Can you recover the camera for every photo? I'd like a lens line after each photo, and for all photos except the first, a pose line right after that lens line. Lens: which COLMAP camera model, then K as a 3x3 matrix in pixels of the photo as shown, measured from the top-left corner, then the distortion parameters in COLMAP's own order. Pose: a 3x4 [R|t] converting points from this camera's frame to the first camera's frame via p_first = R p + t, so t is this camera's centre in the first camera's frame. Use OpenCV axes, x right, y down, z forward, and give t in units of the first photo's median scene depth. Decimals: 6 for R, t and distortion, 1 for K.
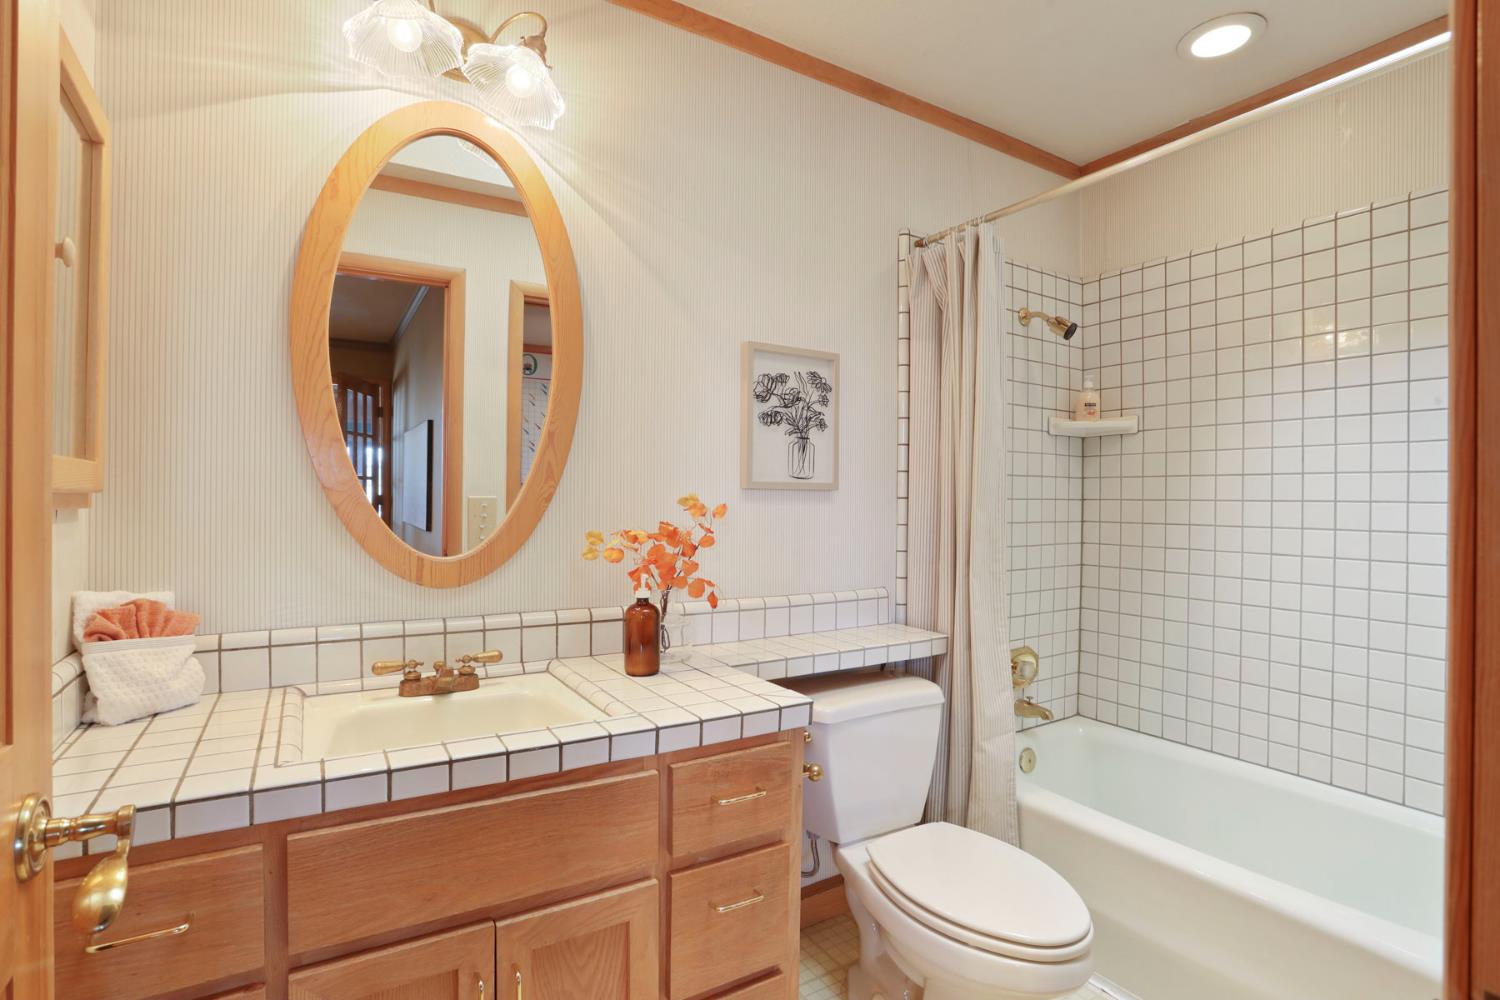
lens RADIAL K [[726.8, 0, 738.8], [0, 726.8, 495.5], [0, 0, 1]] dist [-0.071422, 0.028294]
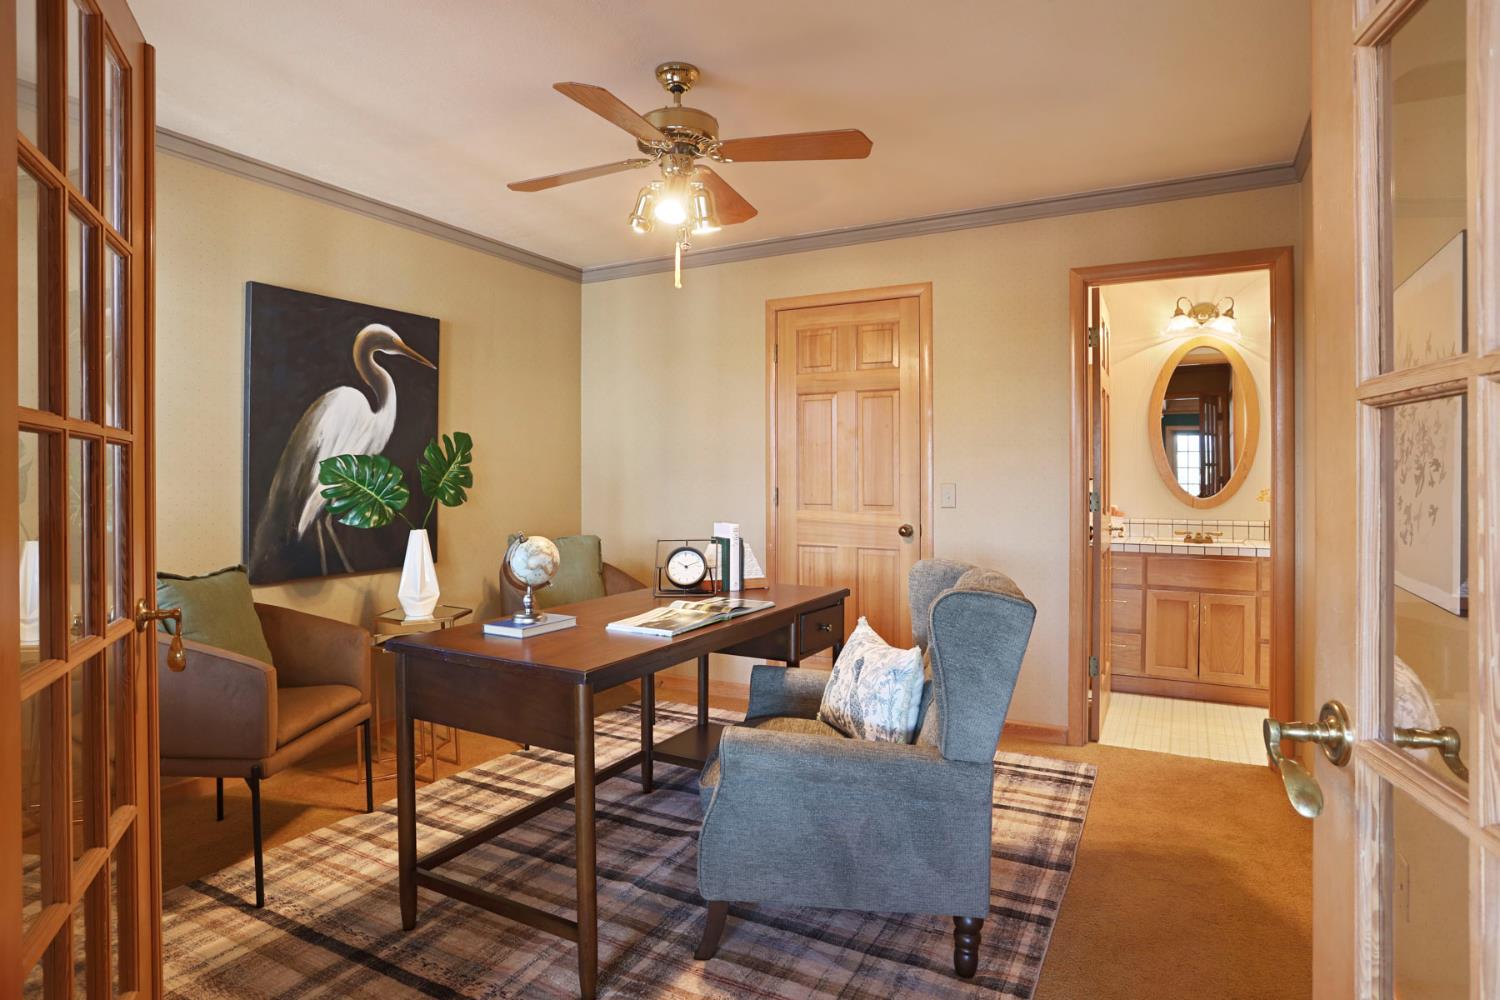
lens RADIAL K [[827.0, 0, 753.2], [0, 827.0, 471.4], [0, 0, 1]] dist [-0.003415, -0.000627]
pose [[0.514262, -0.010648, -0.857567, 1.682179], [0.007926, 0.999939, -0.007663, -0.010322], [0.857596, -0.002856, 0.514315, -2.502787]]
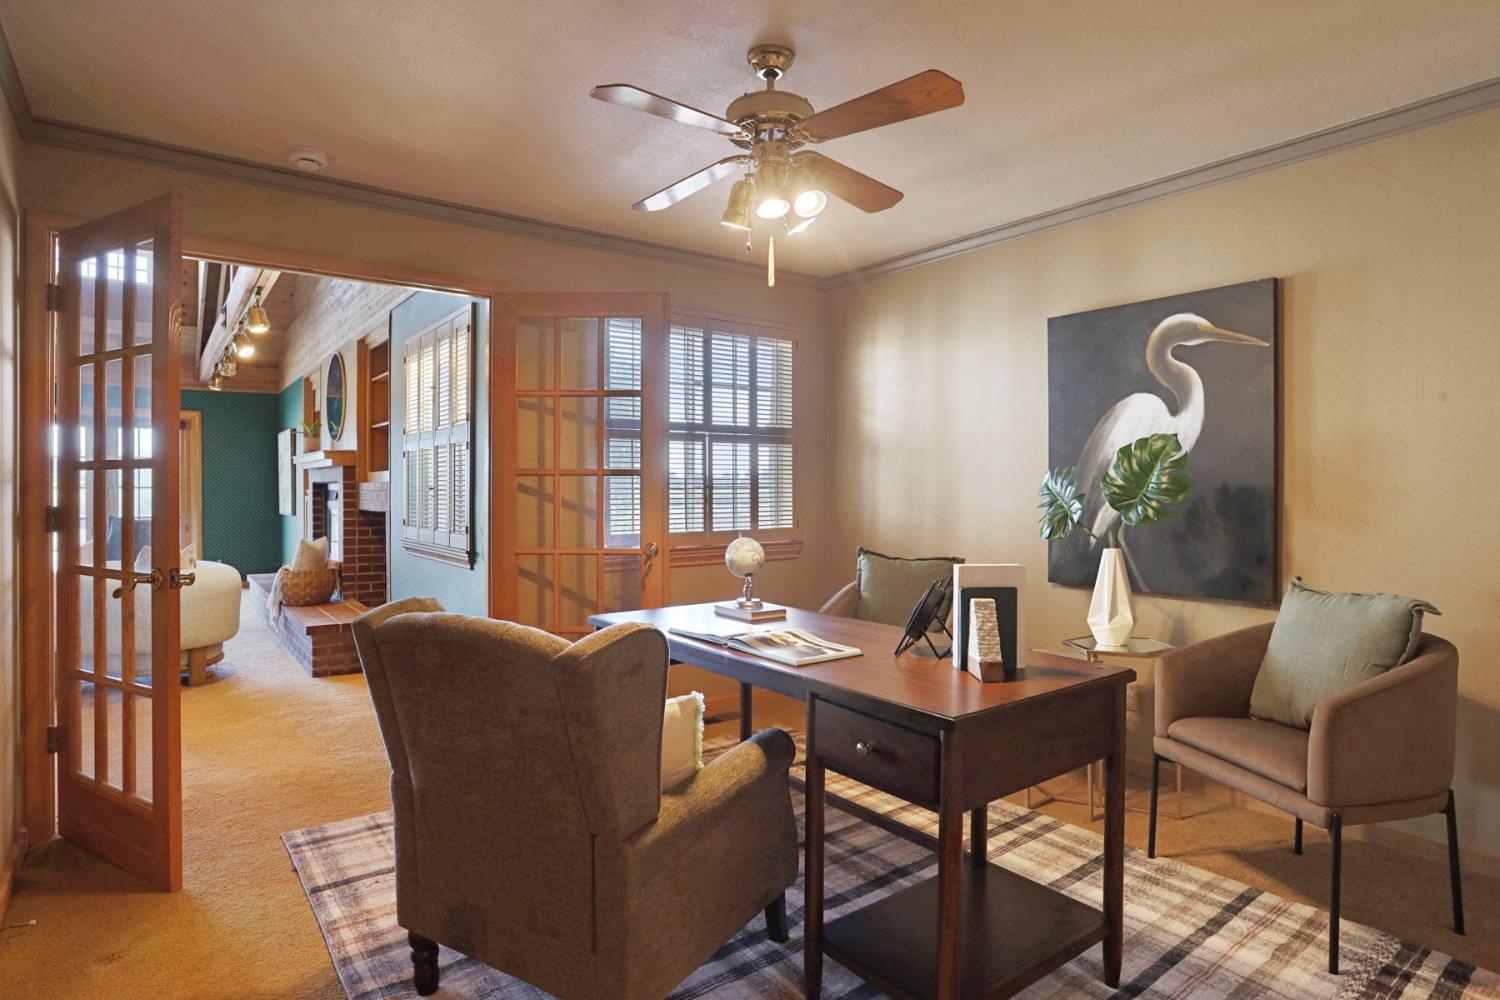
lens RADIAL K [[818.7, 0, 750.0], [0, 818.7, 500.0], [0, 0, 1]] dist [-0.002298, -0.000393]
pose [[-0.992427, -0.009319, -0.122483, -2.397430], [-0.010467, 0.999907, 0.008730, 0.018390], [0.122391, 0.009946, -0.992432, 4.566338]]
